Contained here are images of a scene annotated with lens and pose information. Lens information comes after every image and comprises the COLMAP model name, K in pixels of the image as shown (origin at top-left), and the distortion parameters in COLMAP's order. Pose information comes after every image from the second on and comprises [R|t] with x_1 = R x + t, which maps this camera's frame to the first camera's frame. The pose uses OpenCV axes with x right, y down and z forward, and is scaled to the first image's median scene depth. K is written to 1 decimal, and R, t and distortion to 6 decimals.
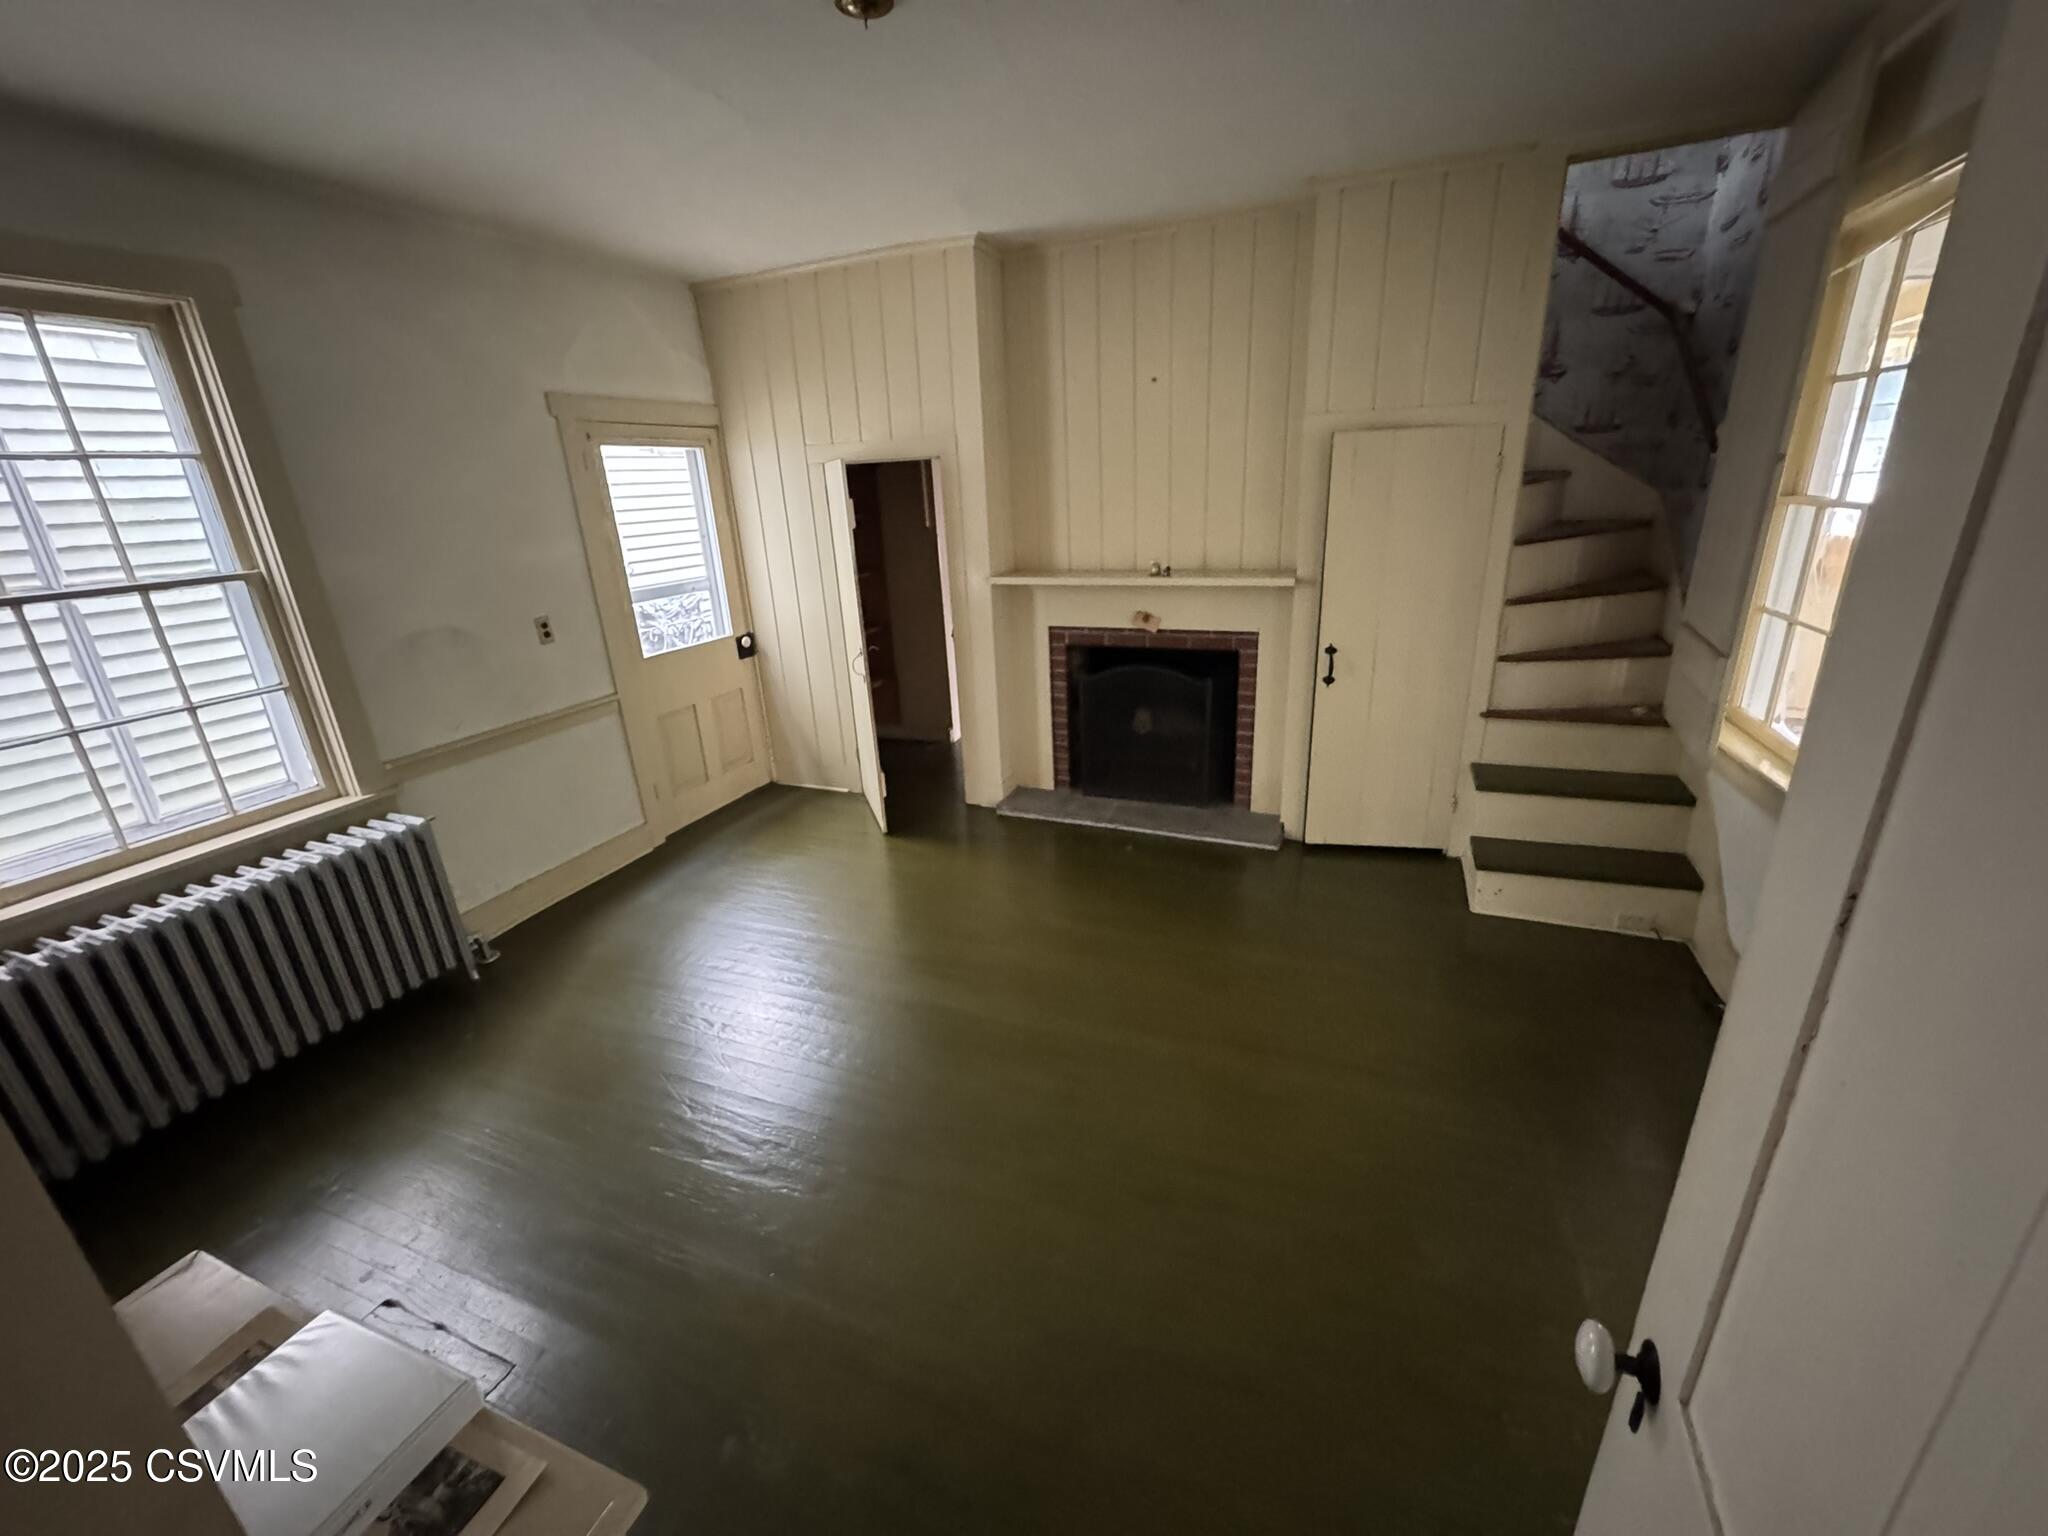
lens RADIAL K [[817.8, 0, 1020.6], [0, 817.8, 767.3], [0, 0, 1]] dist [-0.001477, 0.000018]
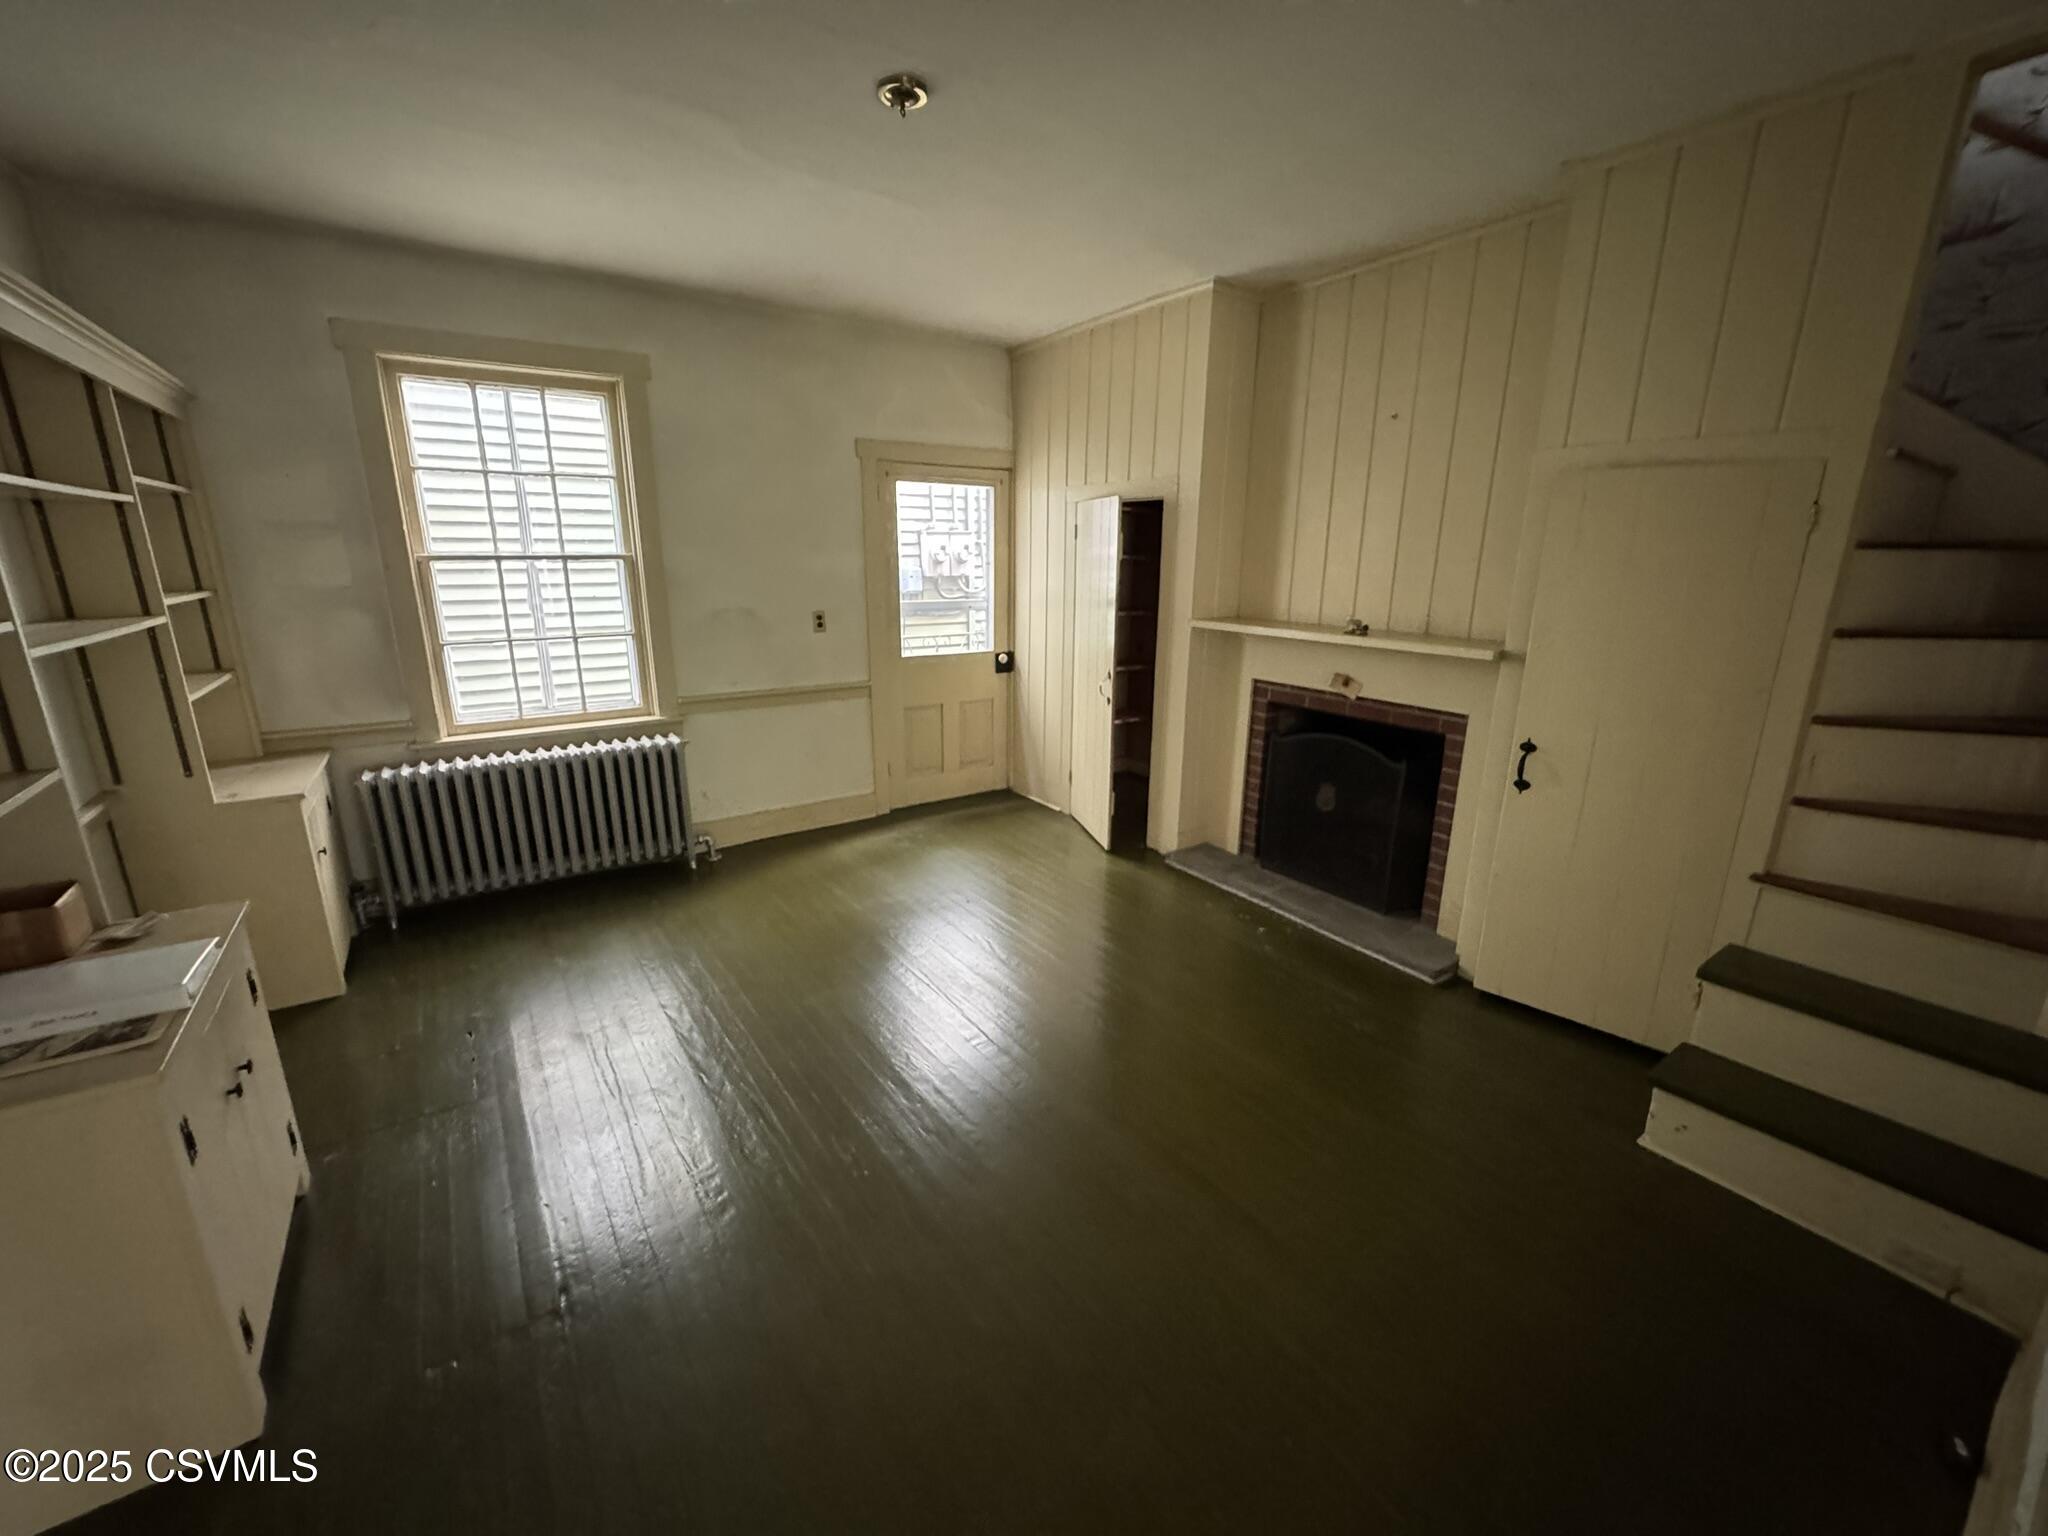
lens RADIAL K [[817.8, 0, 1020.6], [0, 817.8, 767.3], [0, 0, 1]] dist [-0.001477, 0.000018]
pose [[0.837671, 0.191543, -0.511487, 0.327774], [-0.225265, 0.974289, -0.004066, -0.010848], [0.497558, 0.118626, 0.859281, 0.082118]]
